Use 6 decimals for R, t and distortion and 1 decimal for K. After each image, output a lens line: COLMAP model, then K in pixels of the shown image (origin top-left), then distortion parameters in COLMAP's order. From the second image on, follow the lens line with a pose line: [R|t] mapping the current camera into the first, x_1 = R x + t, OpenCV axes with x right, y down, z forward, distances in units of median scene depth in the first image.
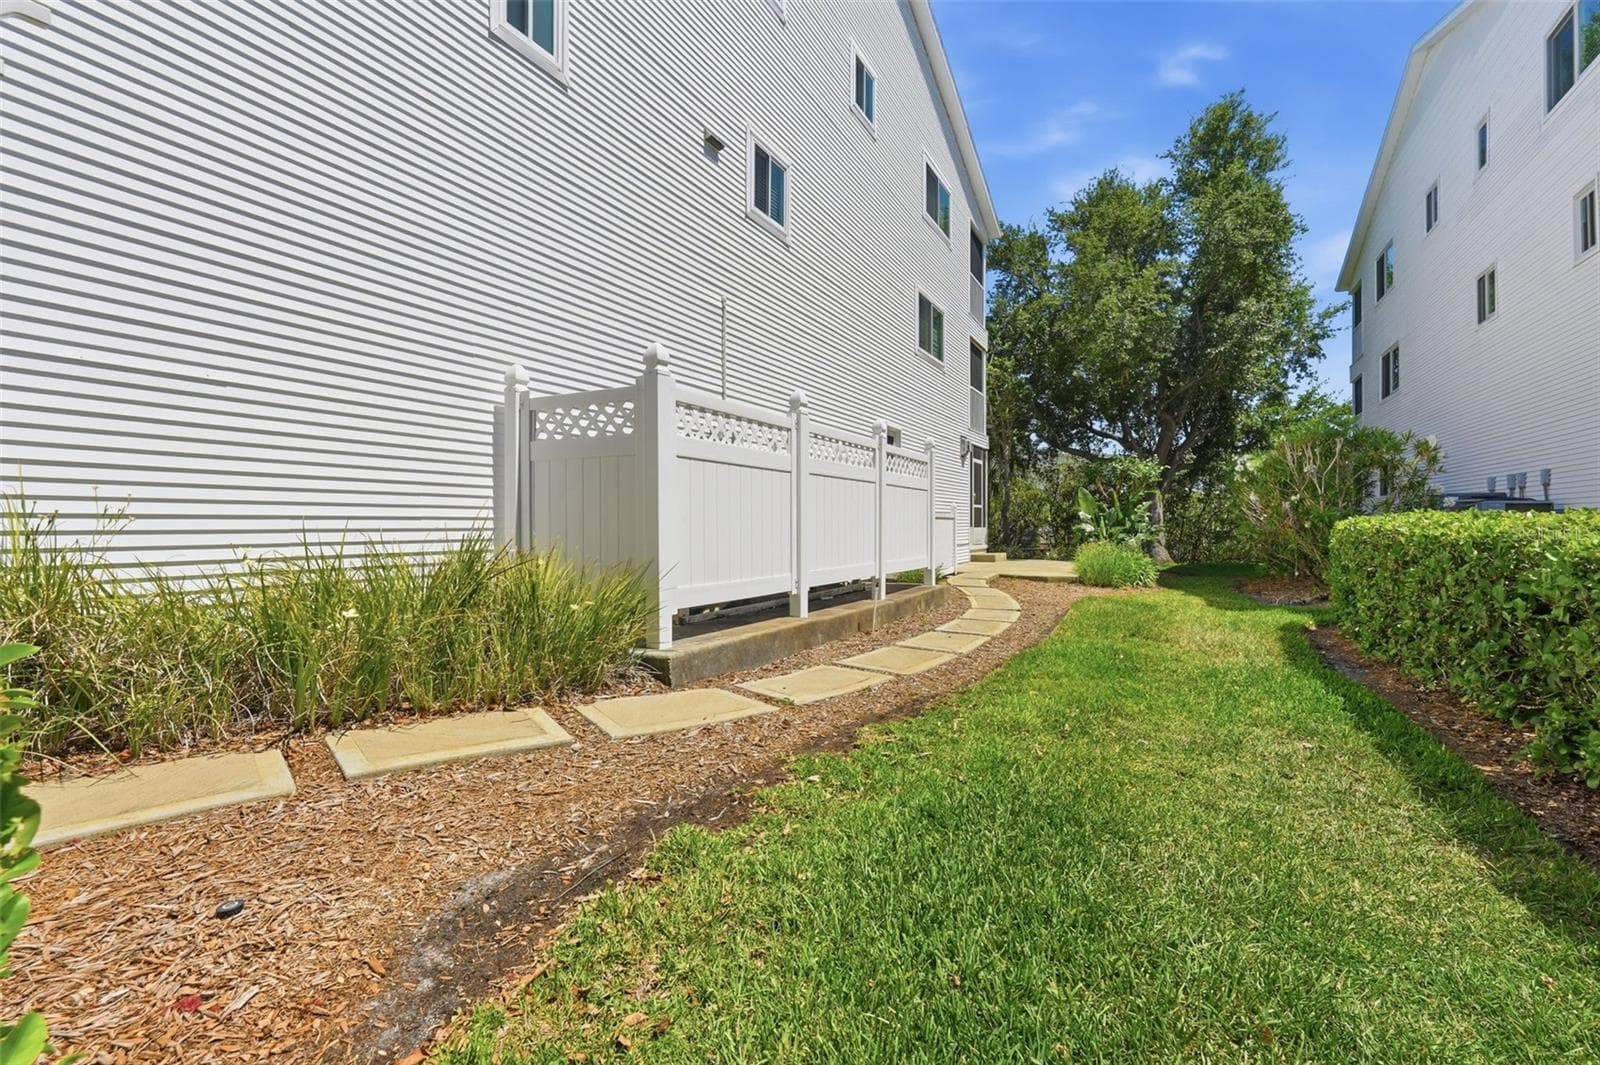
lens RADIAL K [[671.4, 0, 800.0], [0, 671.4, 532.5], [0, 0, 1]] dist [0.002264, 0.000305]
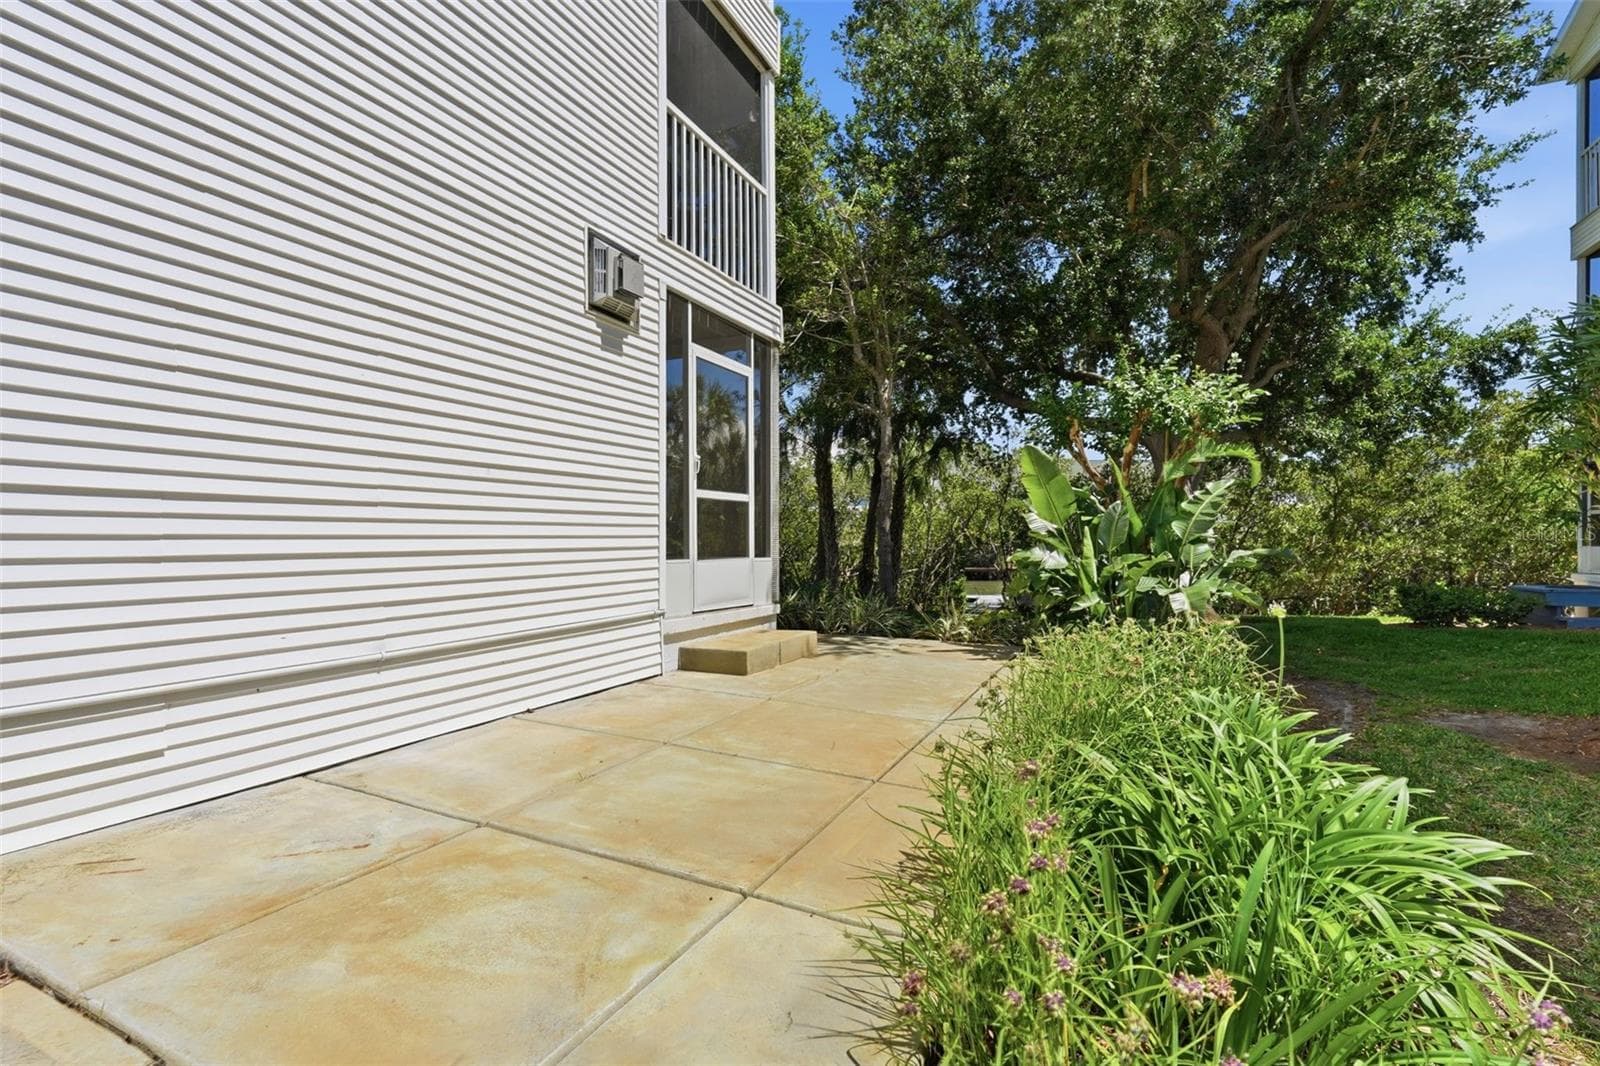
lens RADIAL K [[675.9, 0, 800.5], [0, 675.9, 548.4], [0, 0, 1]] dist [0.002941, 0.000216]
pose [[0.999297, -0.002422, 0.037418, 0.277784], [0.002521, 0.999993, -0.002596, -0.011553], [-0.037412, 0.002689, 0.999296, 0.635368]]
